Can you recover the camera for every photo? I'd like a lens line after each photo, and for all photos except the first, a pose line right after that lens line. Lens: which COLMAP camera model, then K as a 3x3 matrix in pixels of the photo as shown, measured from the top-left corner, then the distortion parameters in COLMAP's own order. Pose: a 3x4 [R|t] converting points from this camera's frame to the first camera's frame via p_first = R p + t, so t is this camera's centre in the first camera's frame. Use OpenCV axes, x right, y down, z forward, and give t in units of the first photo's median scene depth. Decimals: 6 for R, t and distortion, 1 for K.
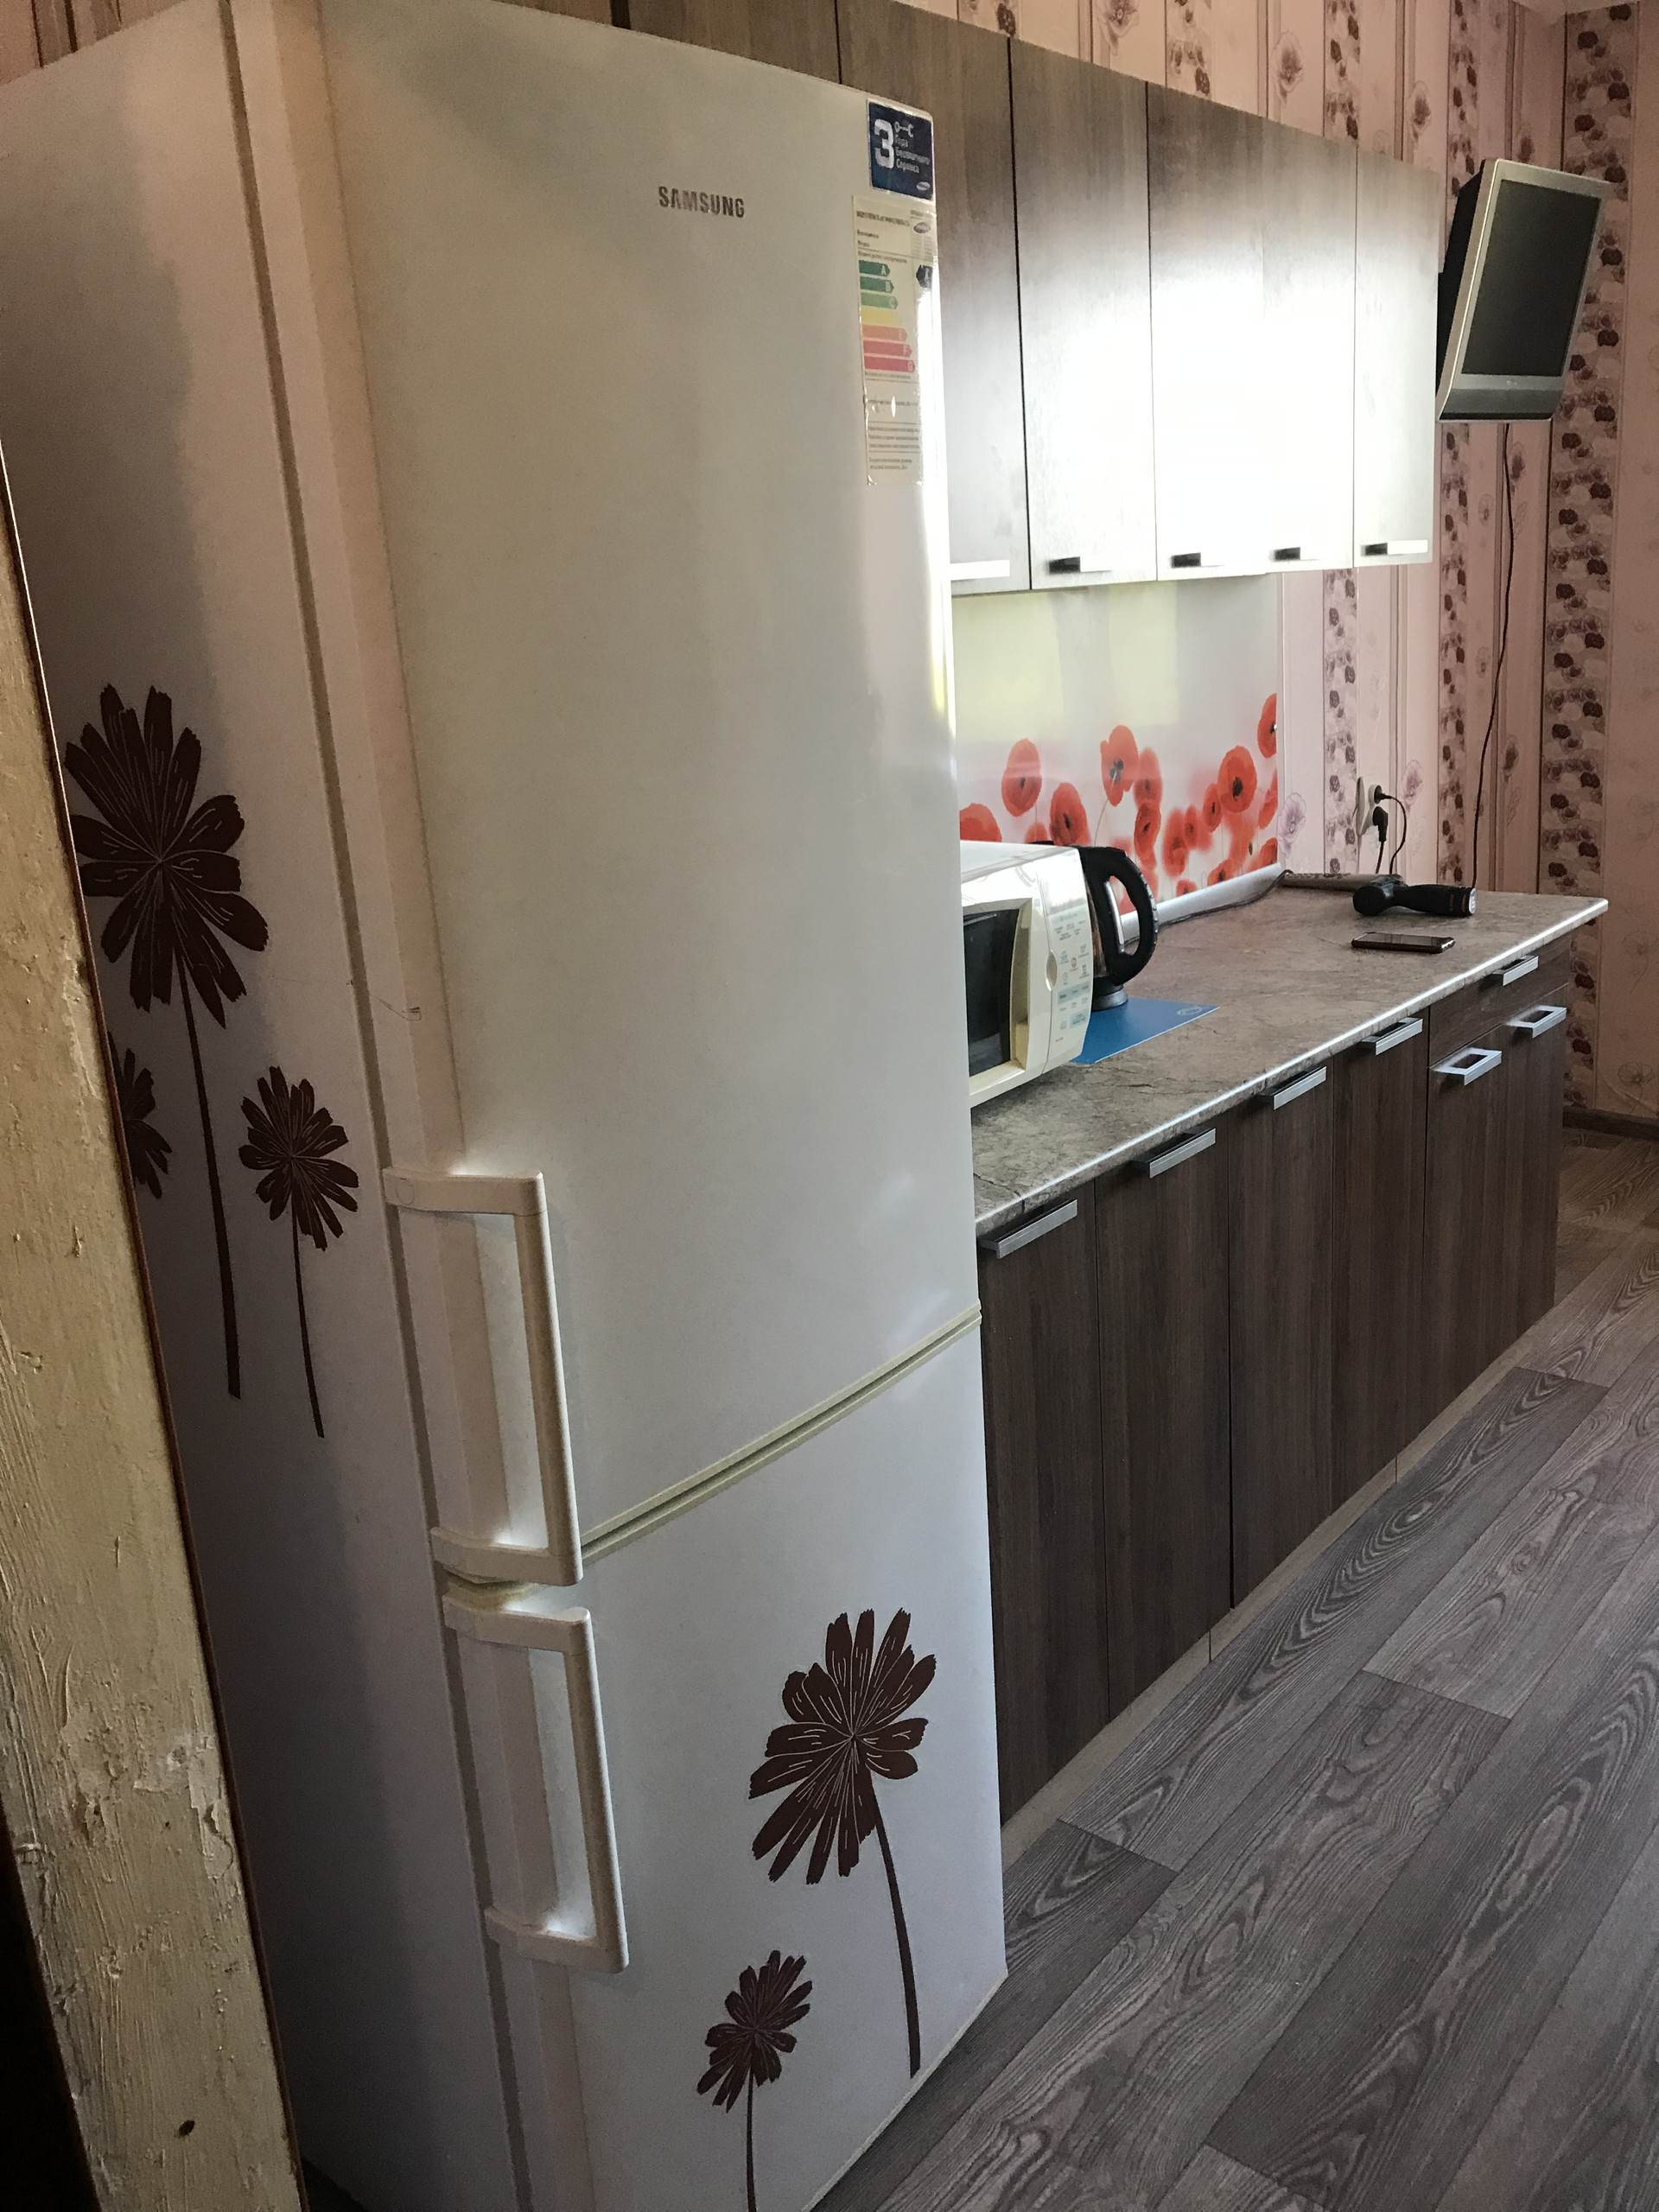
lens RADIAL K [[1900.3, 0, 820.3], [0, 1900.3, 1101.6], [0, 0, 1]] dist [0.136190, -0.065282]
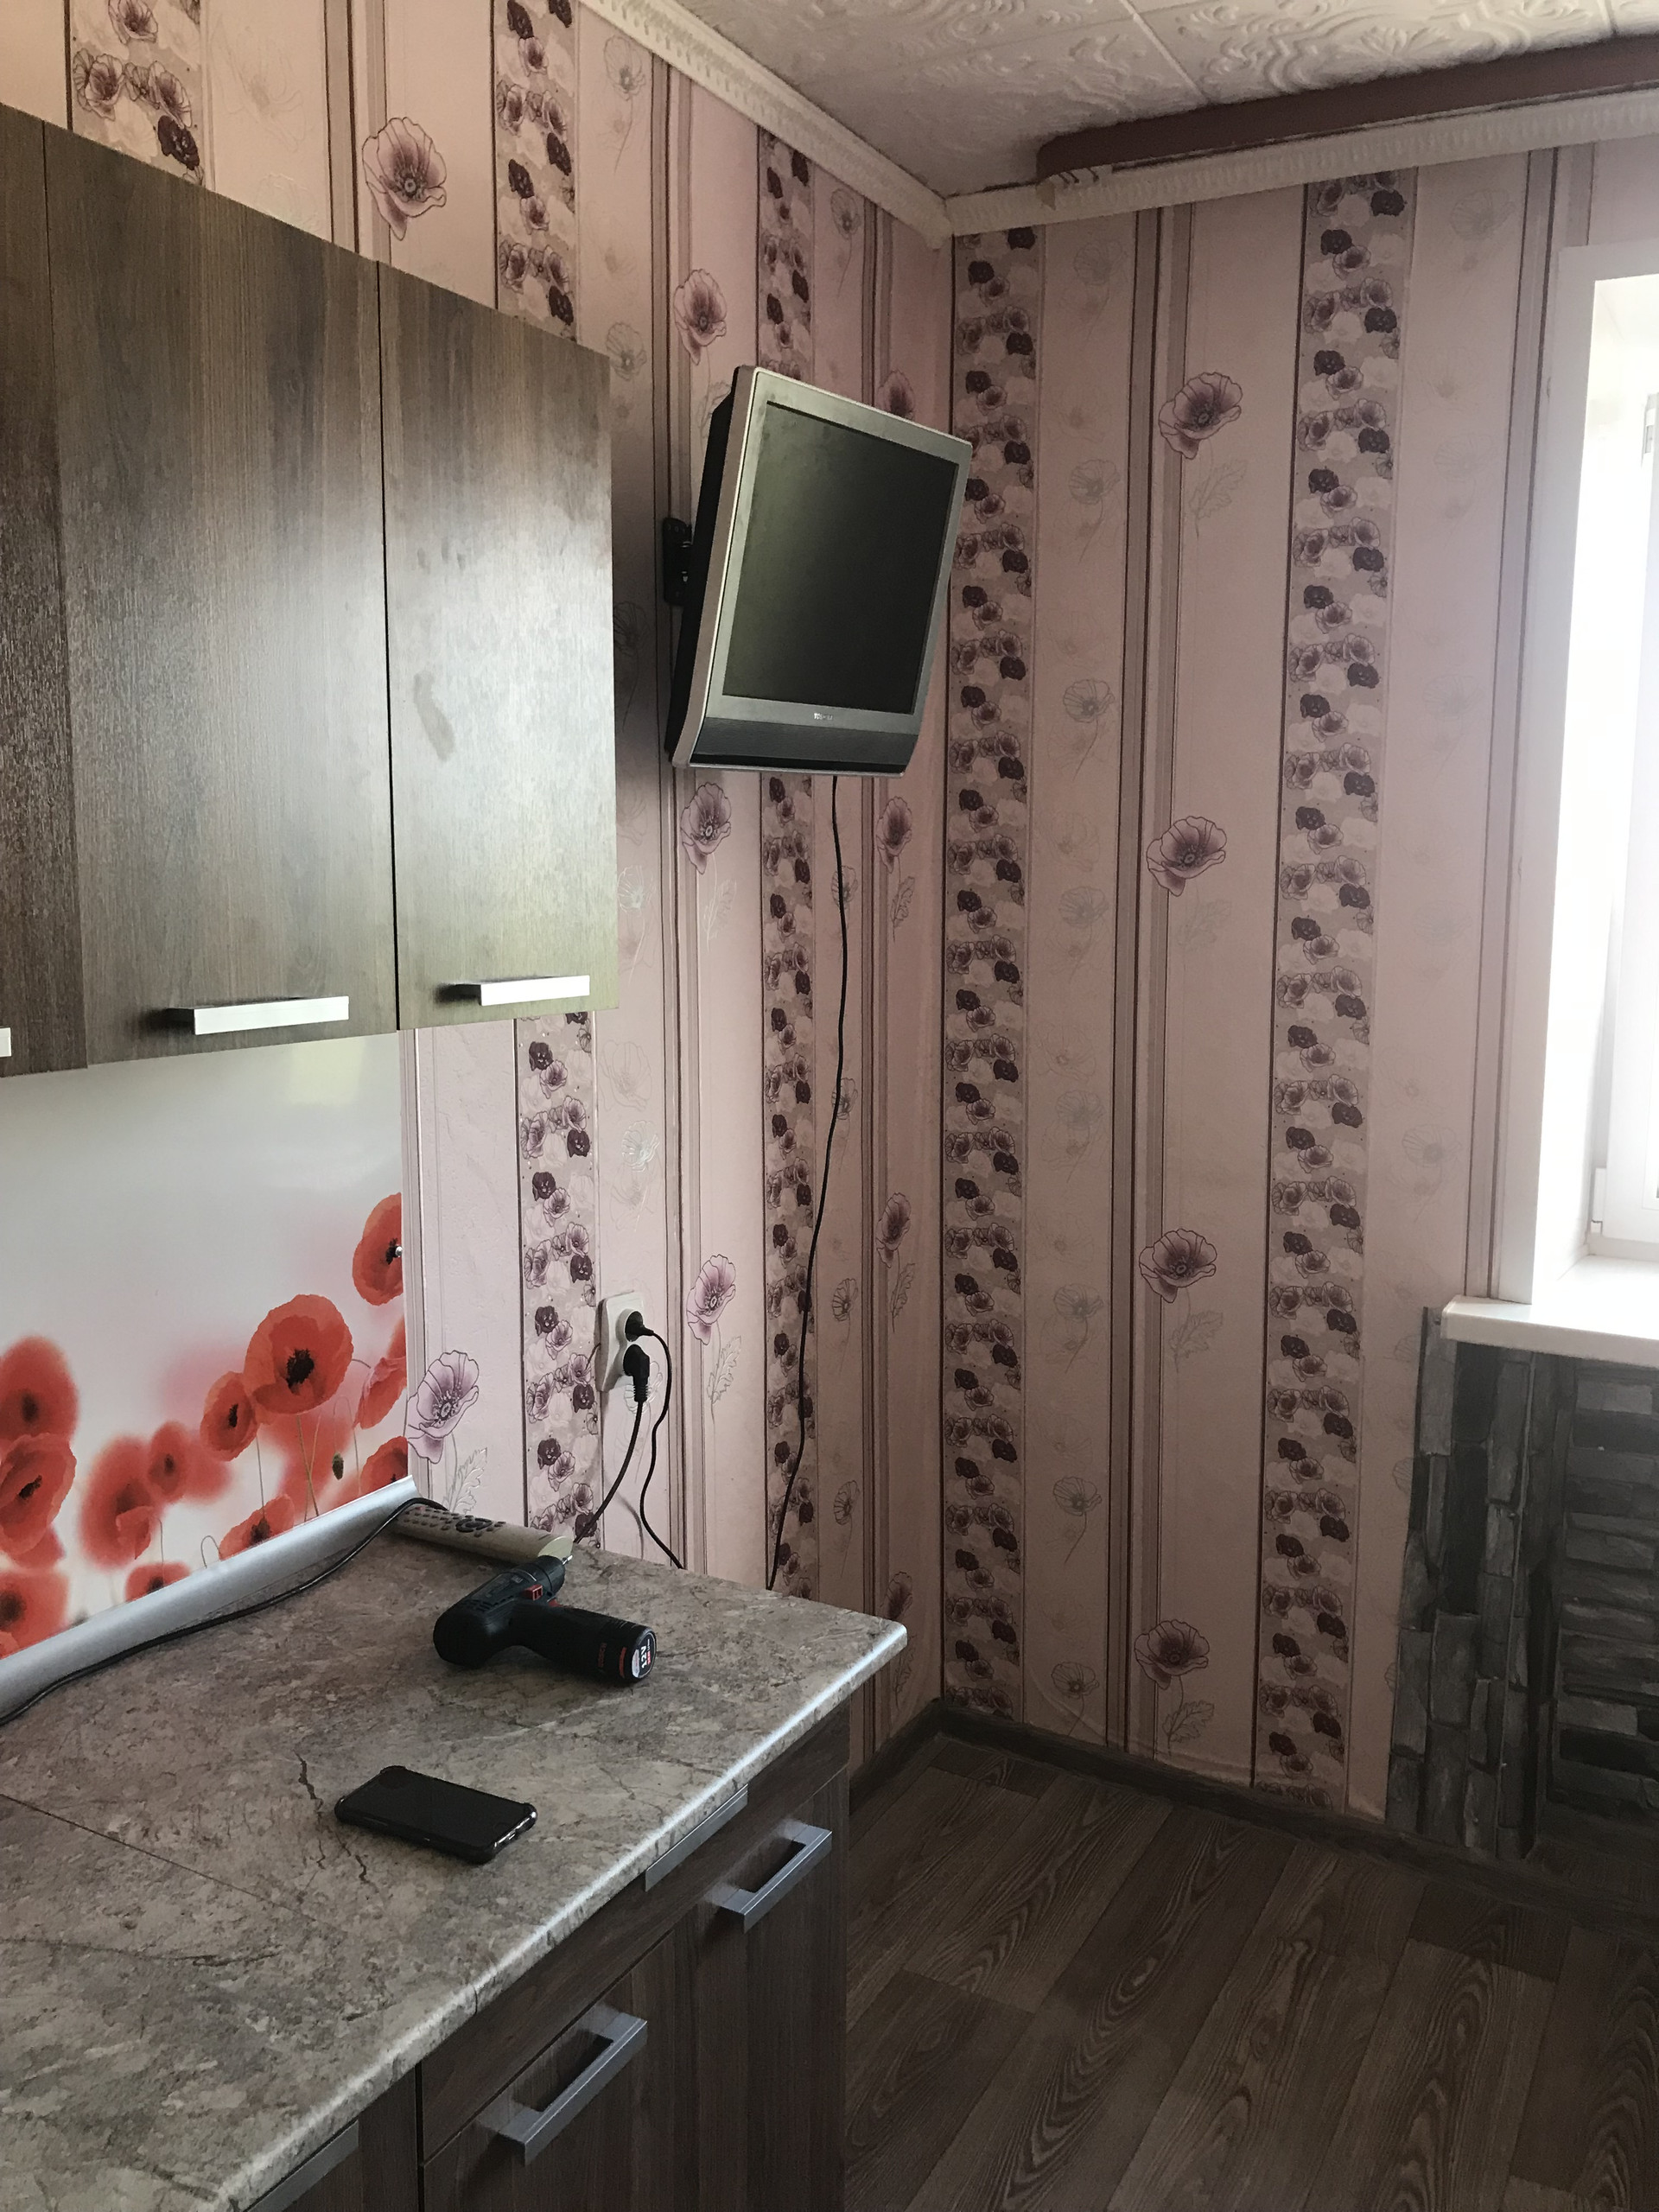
lens RADIAL K [[1900.3, 0, 711.6], [0, 1900.3, 1162.9], [0, 0, 1]] dist [0.136190, -0.065282]
pose [[0.990140, 0.037298, 0.135023, 0.231175], [-0.023620, 0.994553, -0.101518, -0.151526], [-0.138074, 0.097328, 0.985628, 0.385135]]
